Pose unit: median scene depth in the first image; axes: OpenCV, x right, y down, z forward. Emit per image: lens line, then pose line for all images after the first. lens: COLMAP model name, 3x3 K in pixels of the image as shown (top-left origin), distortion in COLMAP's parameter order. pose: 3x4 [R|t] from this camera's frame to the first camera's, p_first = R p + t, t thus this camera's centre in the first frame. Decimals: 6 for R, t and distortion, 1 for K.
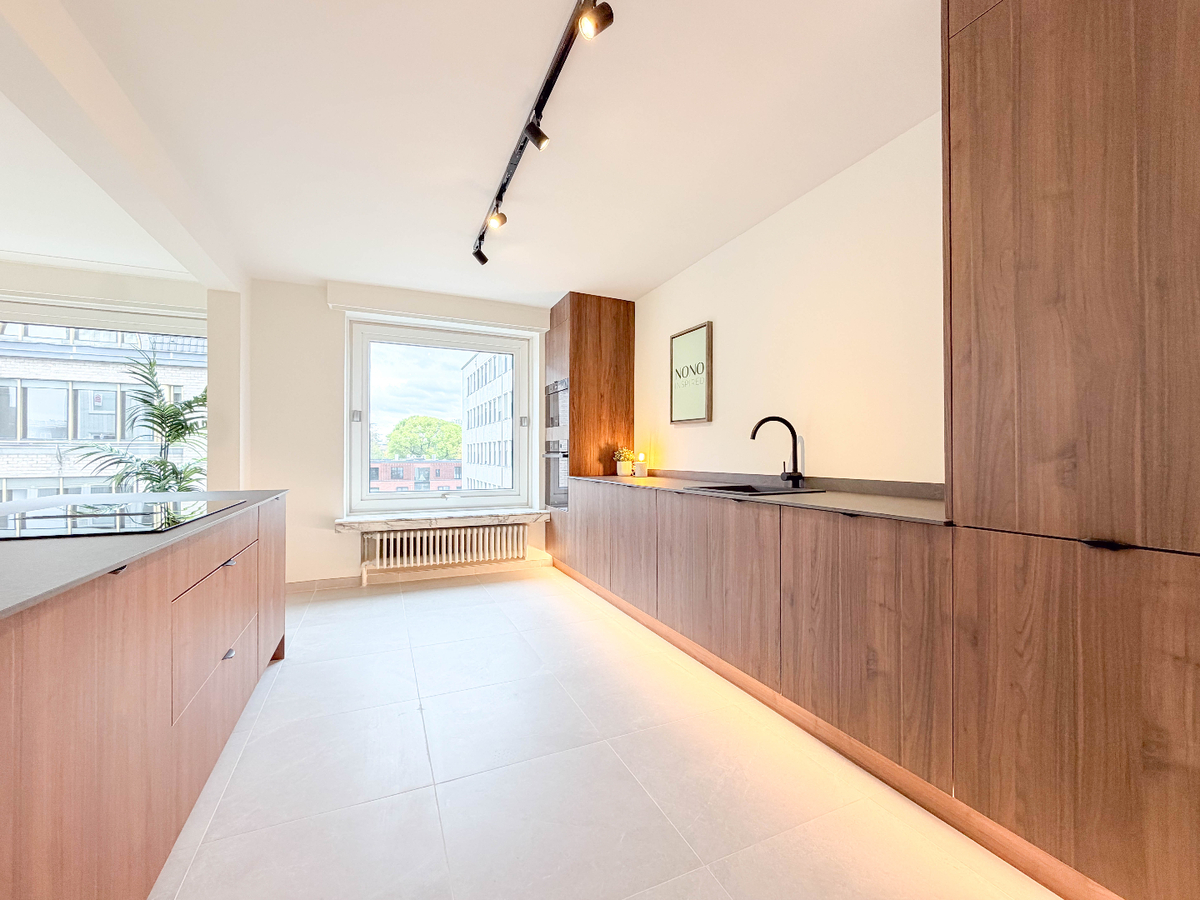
lens RADIAL K [[484.8, 0, 598.2], [0, 484.8, 450.0], [0, 0, 1]] dist [-0.001916, -0.000292]
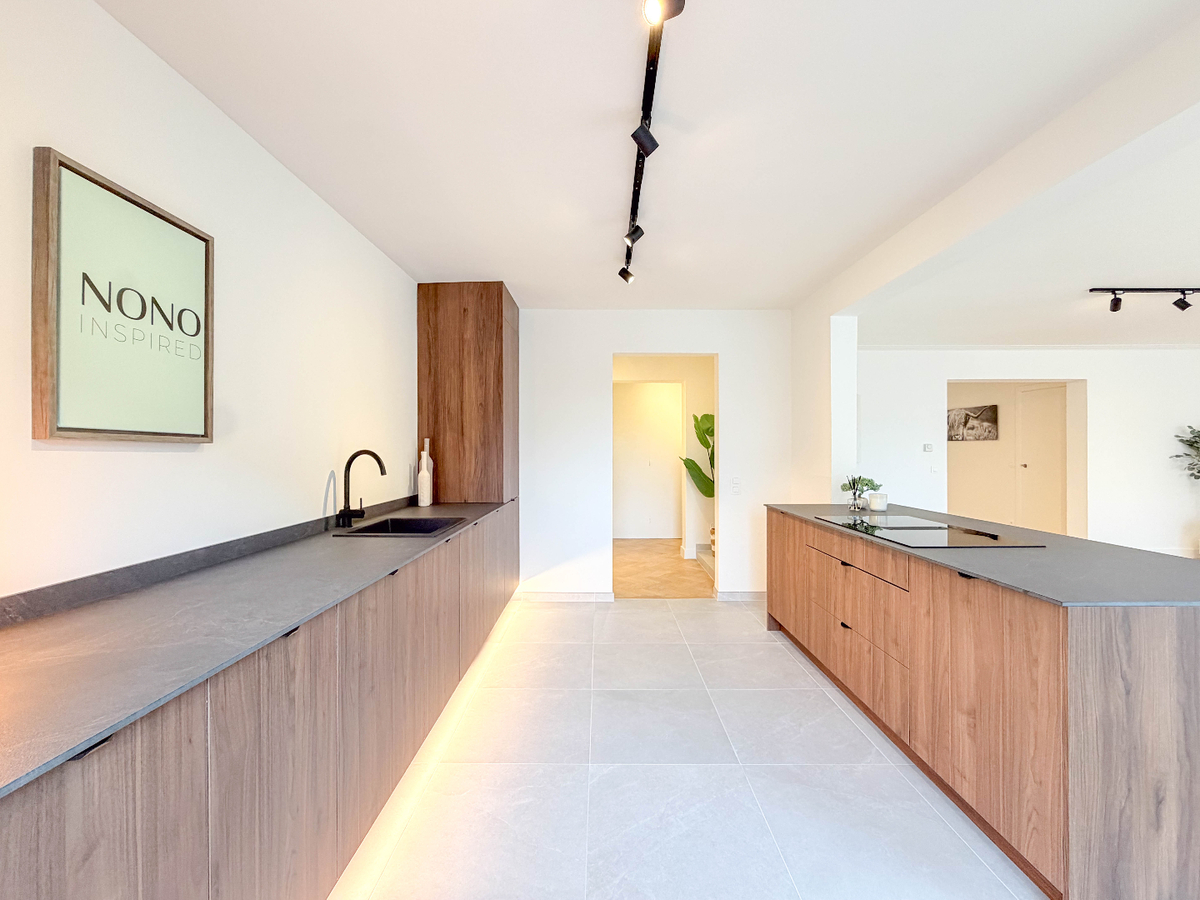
lens RADIAL K [[484.8, 0, 598.2], [0, 484.8, 450.0], [0, 0, 1]] dist [-0.001916, -0.000292]
pose [[-0.909516, 0.001664, 0.415667, -0.270093], [-0.001004, 0.999980, -0.006200, -0.040616], [-0.415669, -0.006056, -0.909496, 1.054116]]
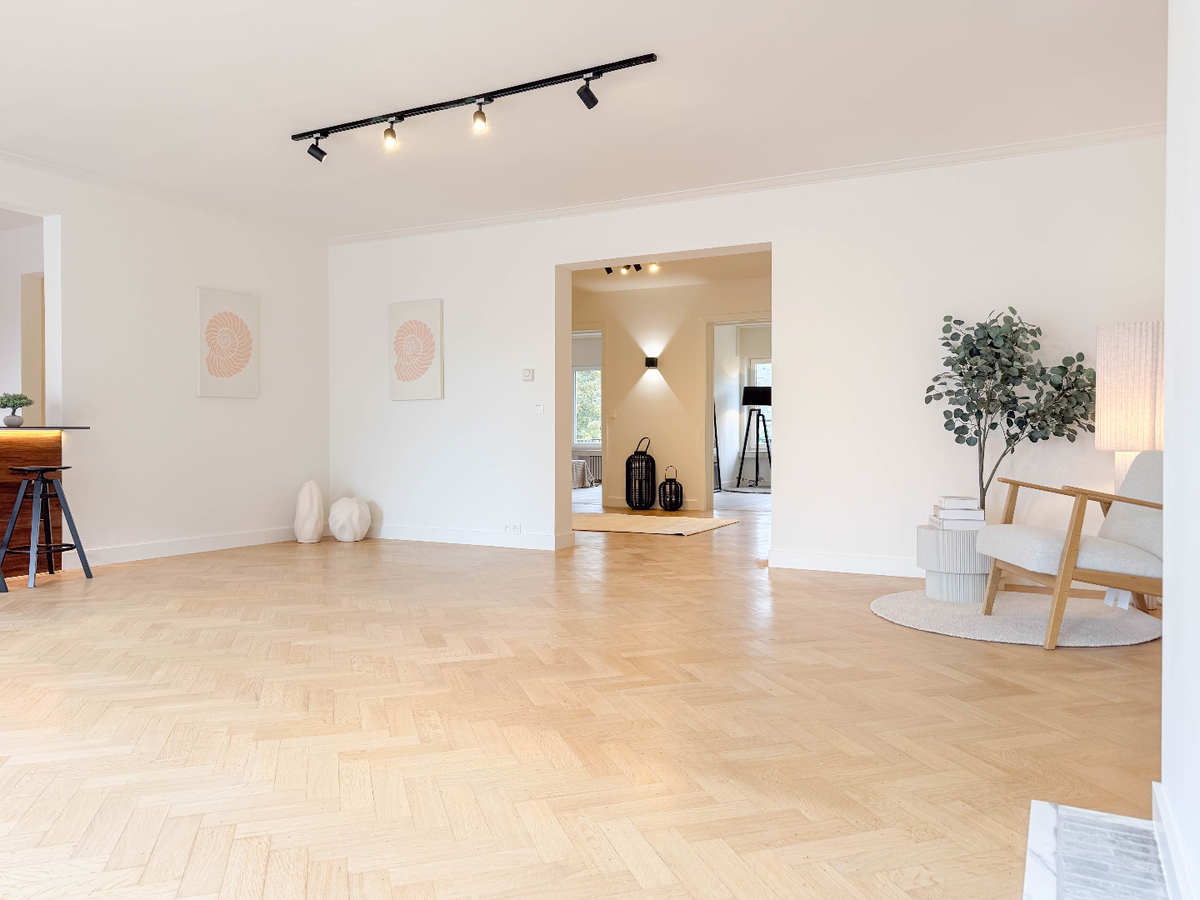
lens RADIAL K [[859.1, 0, 602.4], [0, 859.1, 441.9], [0, 0, 1]] dist [-0.009078, -0.001947]
pose [[-0.619127, -0.009395, 0.785235, -1.914270], [-0.007844, 0.999953, 0.005779, 0.058858], [-0.785252, -0.002582, -0.619171, 0.245863]]
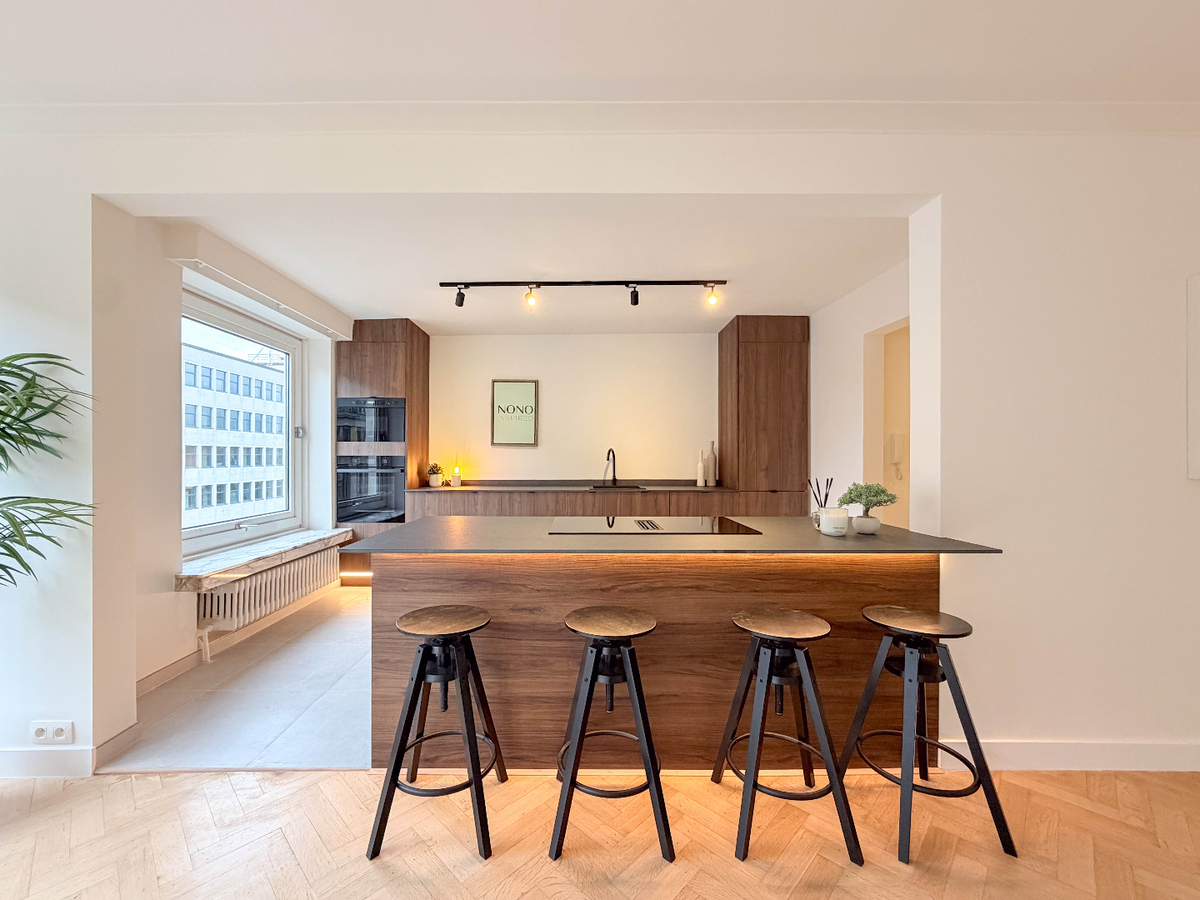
lens RADIAL K [[486.6, 0, 582.6], [0, 486.6, 458.3], [0, 0, 1]] dist [-0.000561, 0.000026]
pose [[0.410286, -0.003192, 0.911951, -0.903643], [-0.008692, 0.999935, 0.007410, -0.027876], [-0.911915, -0.010967, 0.410232, 0.204772]]
